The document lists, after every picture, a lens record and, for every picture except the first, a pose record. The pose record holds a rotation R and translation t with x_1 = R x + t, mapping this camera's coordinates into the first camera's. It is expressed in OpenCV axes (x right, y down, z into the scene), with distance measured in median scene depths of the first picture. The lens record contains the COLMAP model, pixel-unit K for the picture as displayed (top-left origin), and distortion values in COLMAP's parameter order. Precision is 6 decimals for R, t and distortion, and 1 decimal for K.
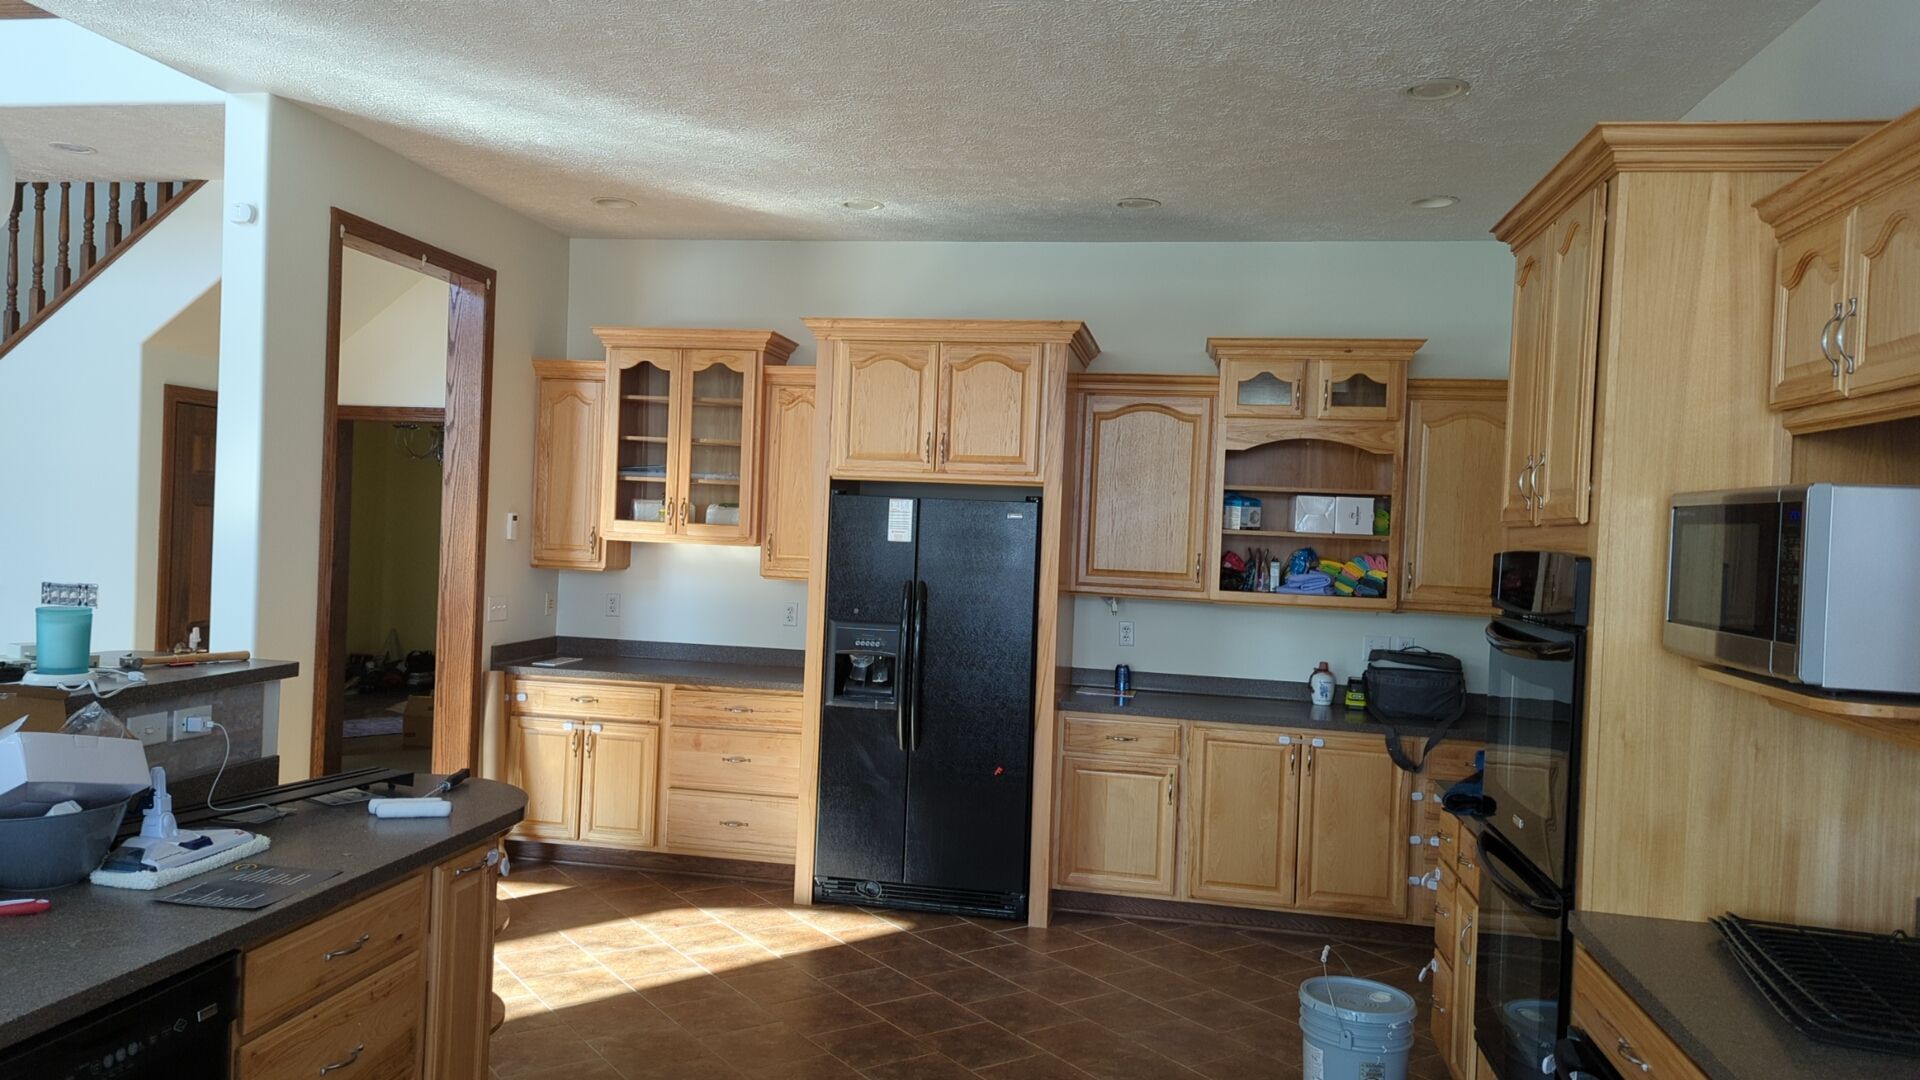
lens RADIAL K [[1369.8, 0, 960.0], [0, 1369.8, 540.0], [0, 0, 1]] dist [0.063279, -0.061019]
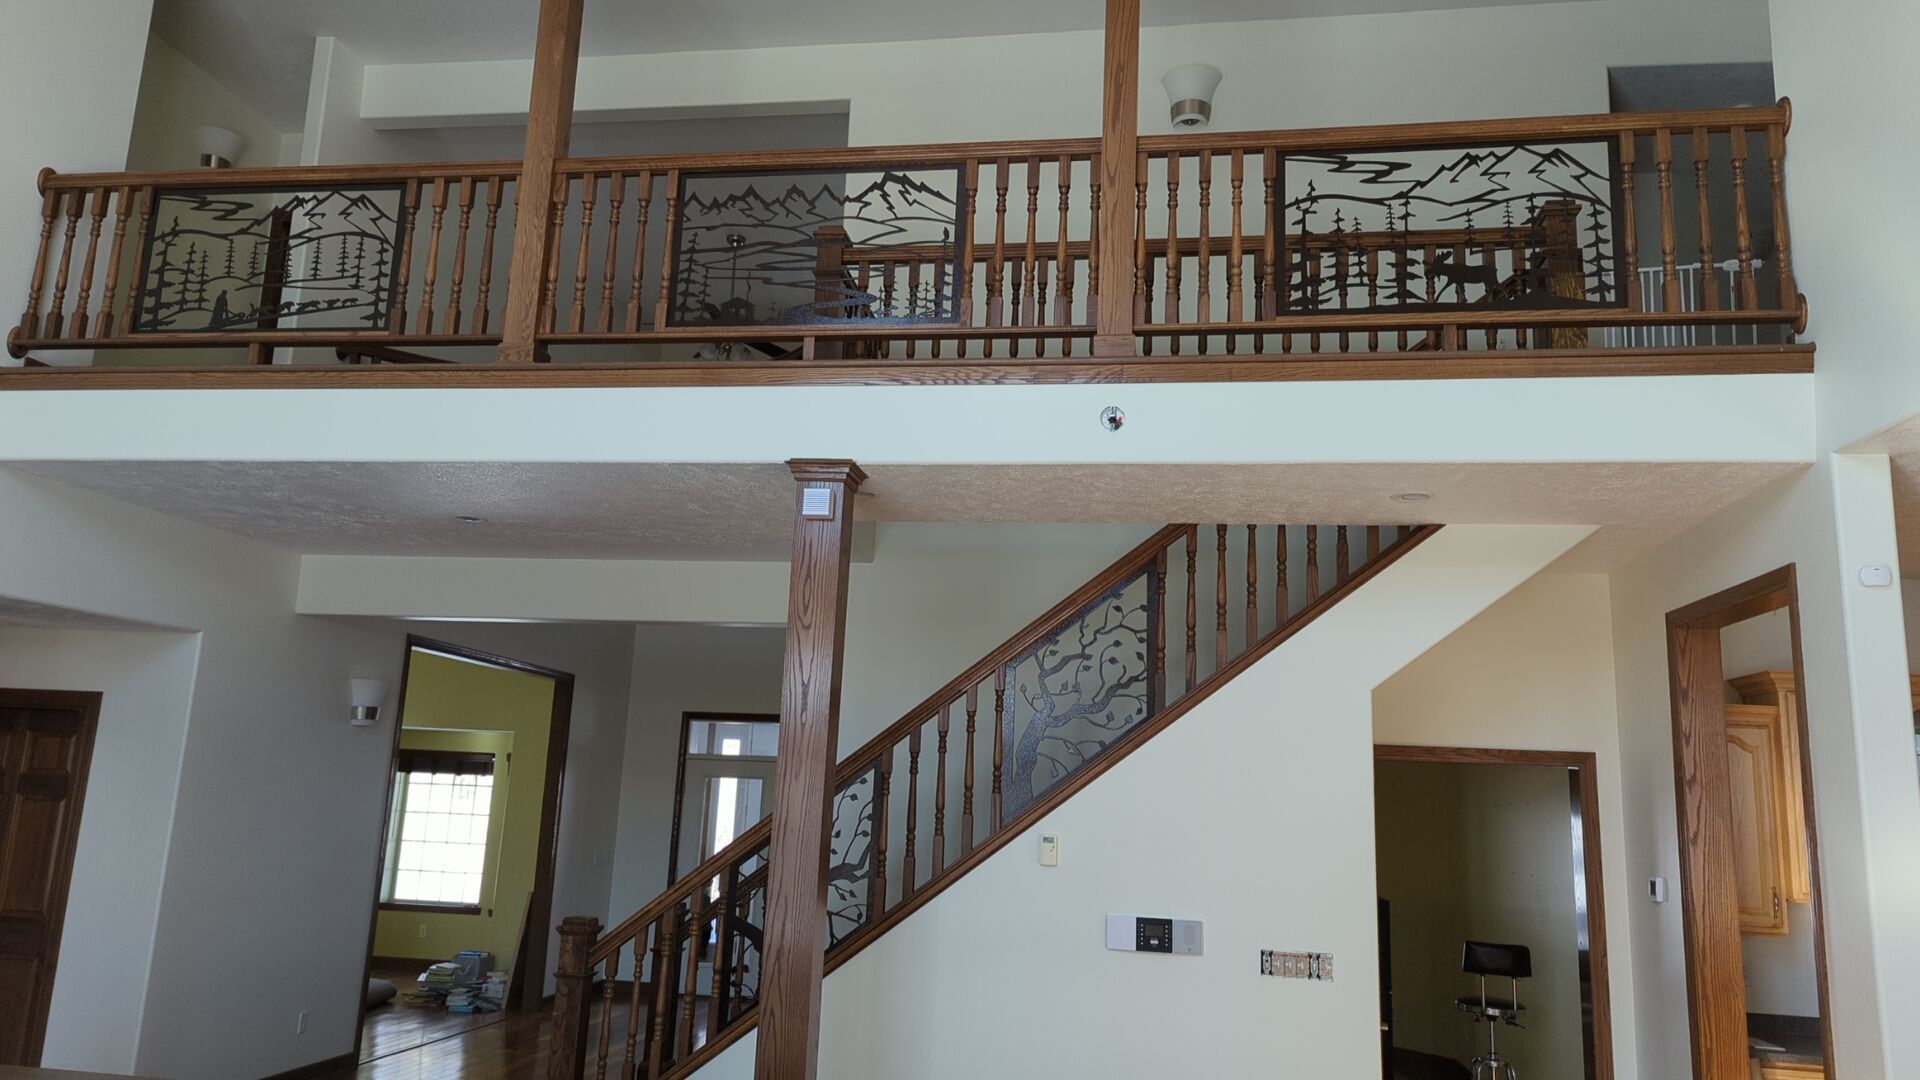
lens RADIAL K [[1369.8, 0, 960.0], [0, 1369.8, 540.0], [0, 0, 1]] dist [0.063279, -0.061019]
pose [[0.999997, 0.002094, 0.001530, -0.892333], [-0.001726, 0.977669, -0.210143, -0.044364], [-0.001935, 0.210140, 0.977669, 0.052429]]
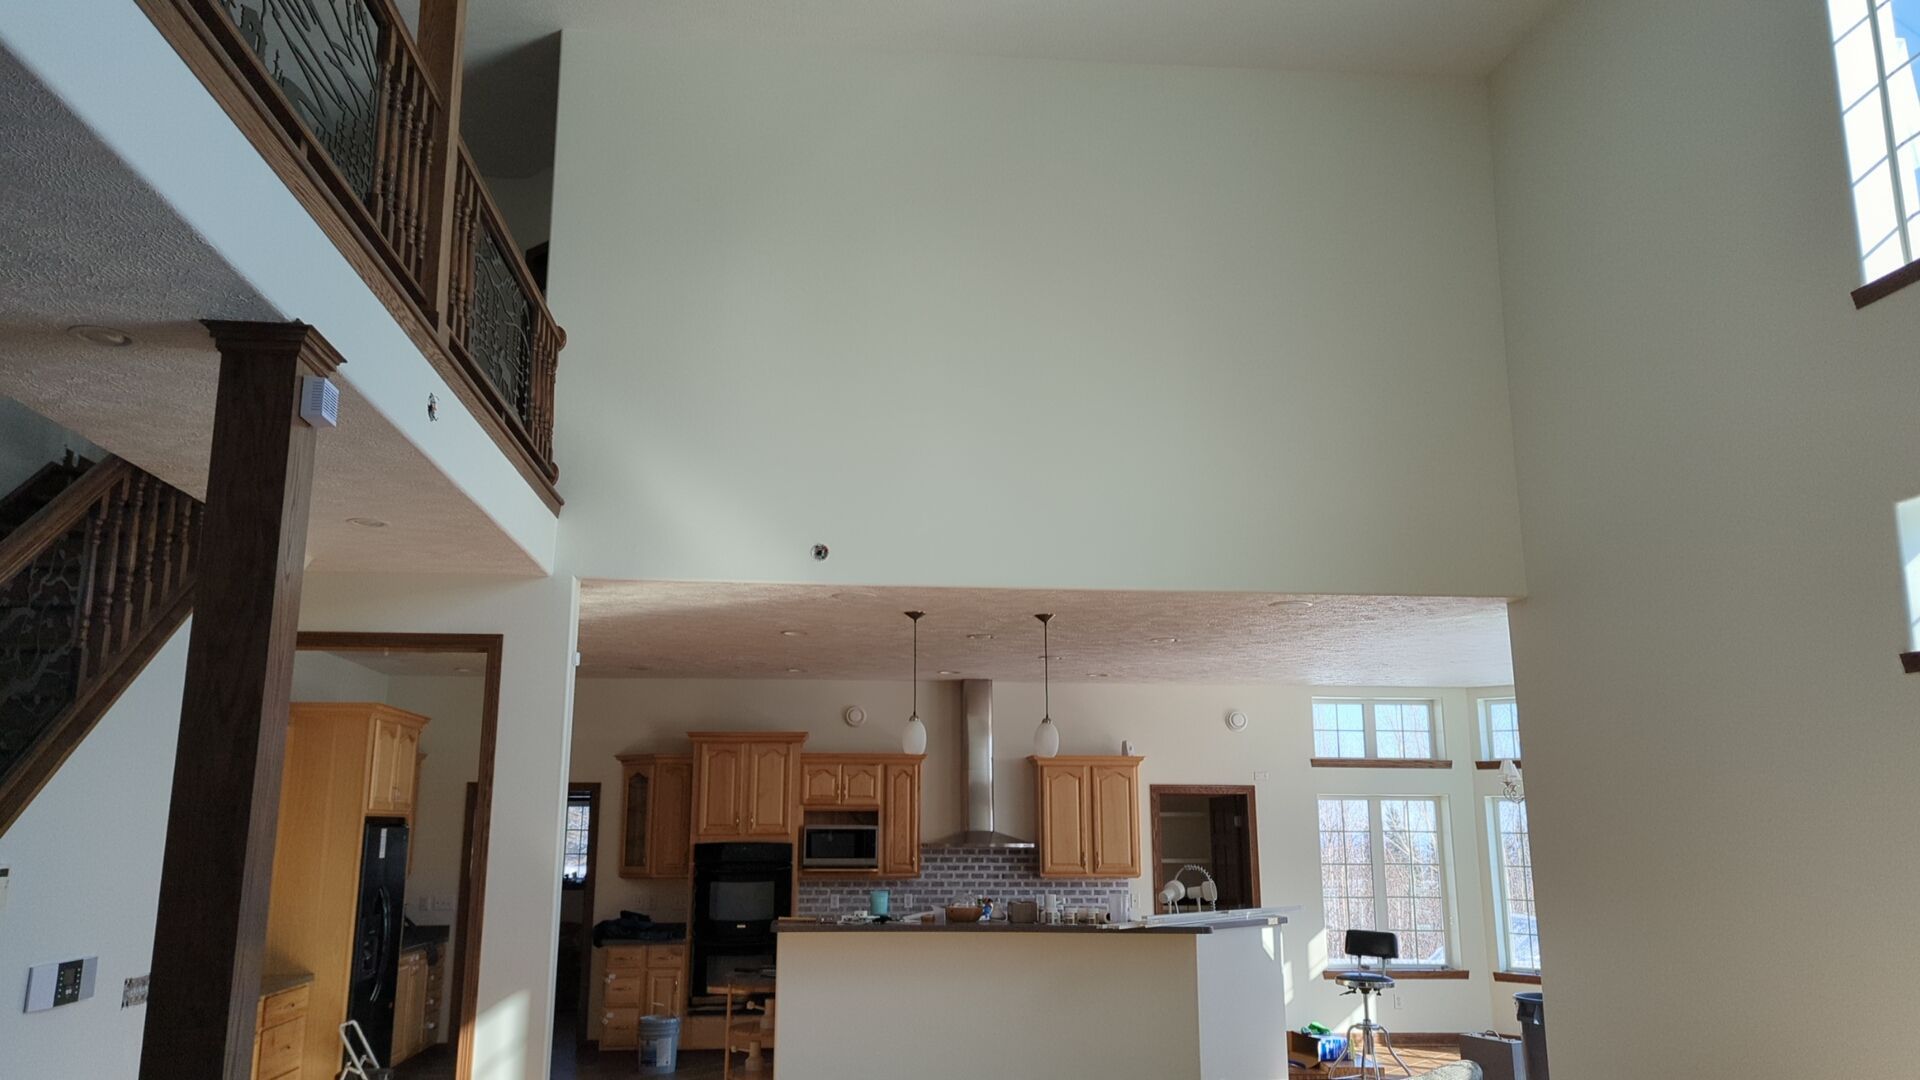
lens RADIAL K [[1369.8, 0, 960.0], [0, 1369.8, 540.0], [0, 0, 1]] dist [0.063279, -0.061019]
pose [[-0.278736, 0.152986, 0.948104, -1.694832], [-0.004698, 0.987001, -0.160644, -0.102513], [-0.960356, -0.049231, -0.274394, 0.814048]]
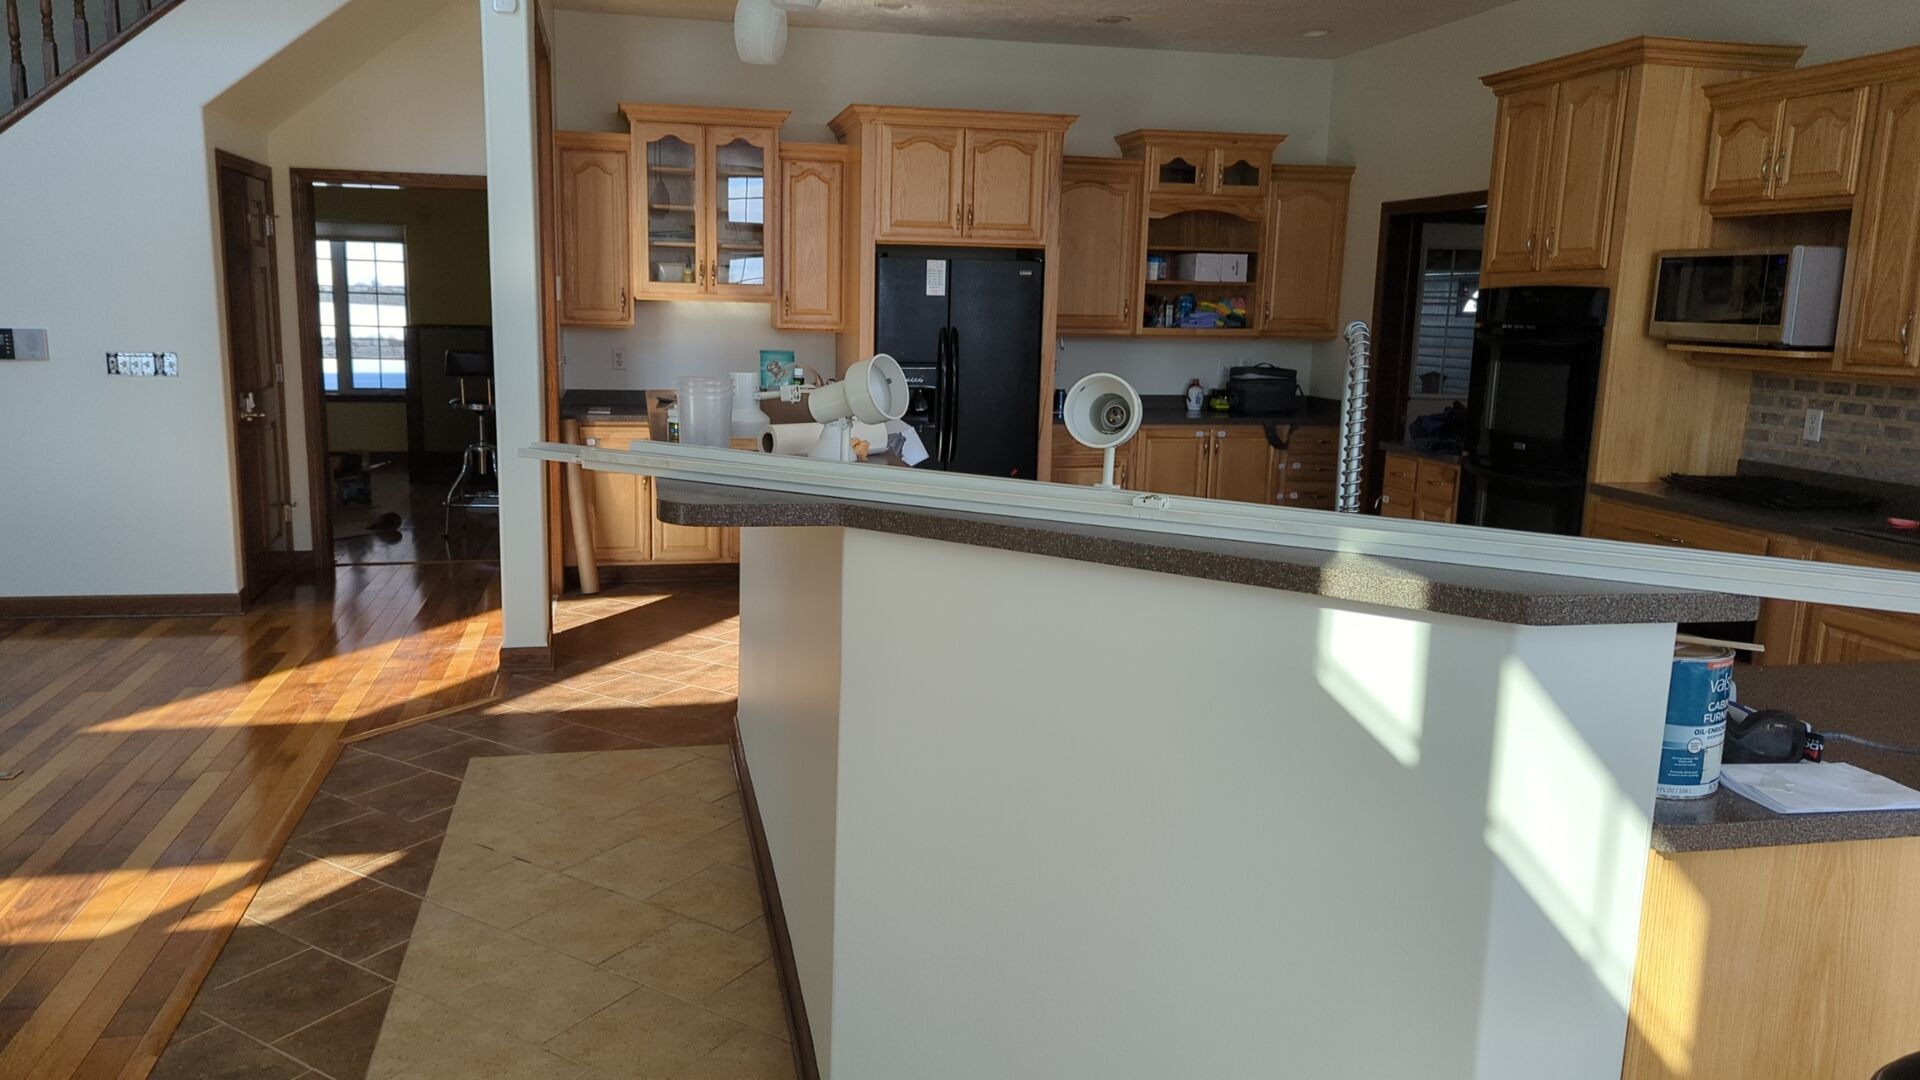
lens RADIAL K [[1369.8, 0, 960.0], [0, 1369.8, 540.0], [0, 0, 1]] dist [0.063279, -0.061019]
pose [[0.917046, -0.091268, 0.388196, -0.515864], [0.021941, 0.983531, 0.179405, -0.002996], [-0.398176, -0.156005, 0.903946, -0.166459]]
